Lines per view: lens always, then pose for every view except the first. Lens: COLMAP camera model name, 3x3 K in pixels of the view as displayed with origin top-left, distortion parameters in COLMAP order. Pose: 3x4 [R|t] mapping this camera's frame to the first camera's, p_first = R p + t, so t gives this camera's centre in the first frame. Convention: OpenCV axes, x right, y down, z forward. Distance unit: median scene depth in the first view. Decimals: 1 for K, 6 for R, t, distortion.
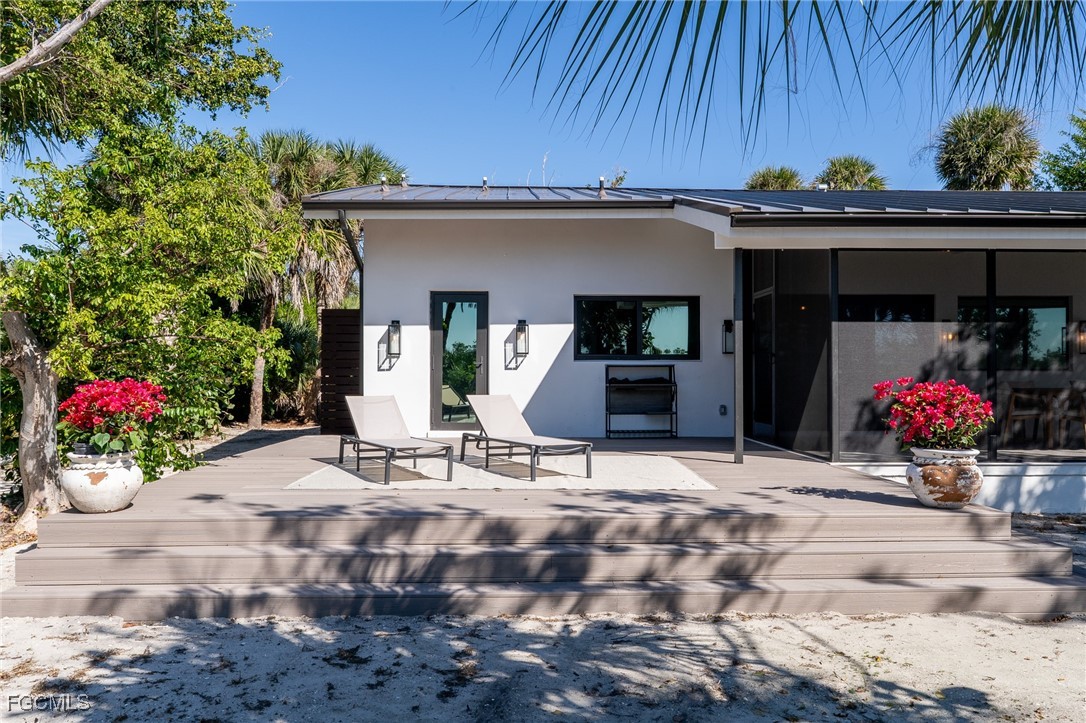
lens RADIAL K [[858.9, 0, 542.9], [0, 858.9, 362.9], [0, 0, 1]] dist [-0.004660, 0.004725]
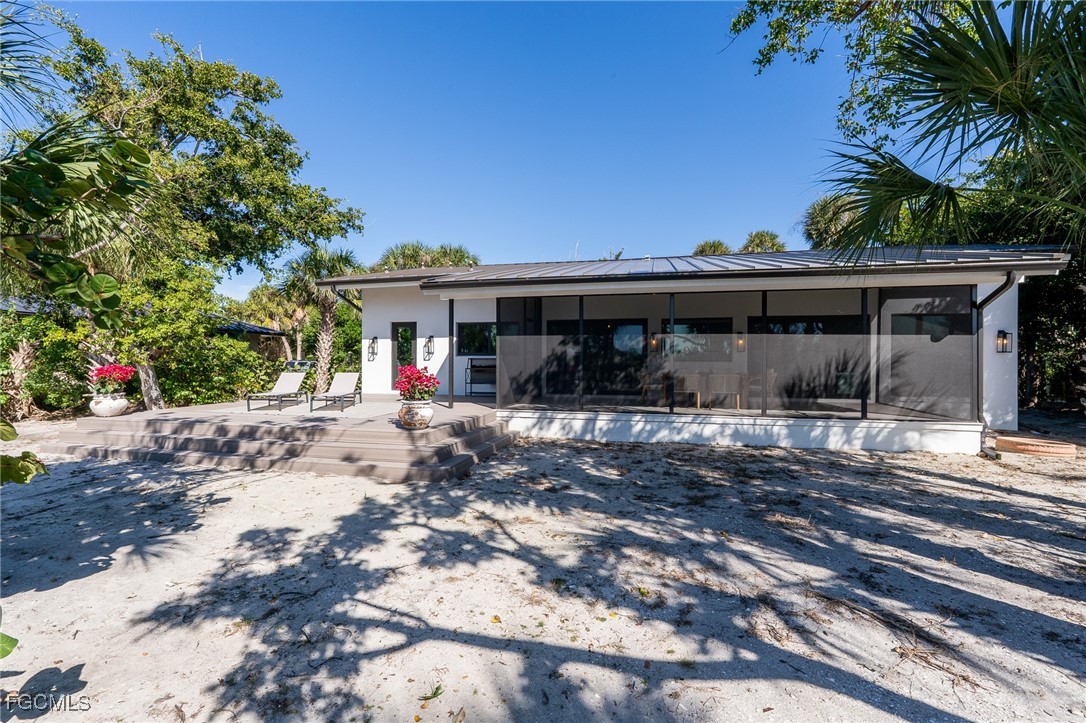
lens RADIAL K [[481.3, 0, 542.7], [0, 481.3, 358.7], [0, 0, 1]] dist [0.002171, 0.000337]
pose [[0.961662, 0.001401, -0.274234, 0.727713], [-0.000355, 0.999992, 0.003865, -0.001134], [0.274237, -0.003619, 0.961655, -0.007931]]
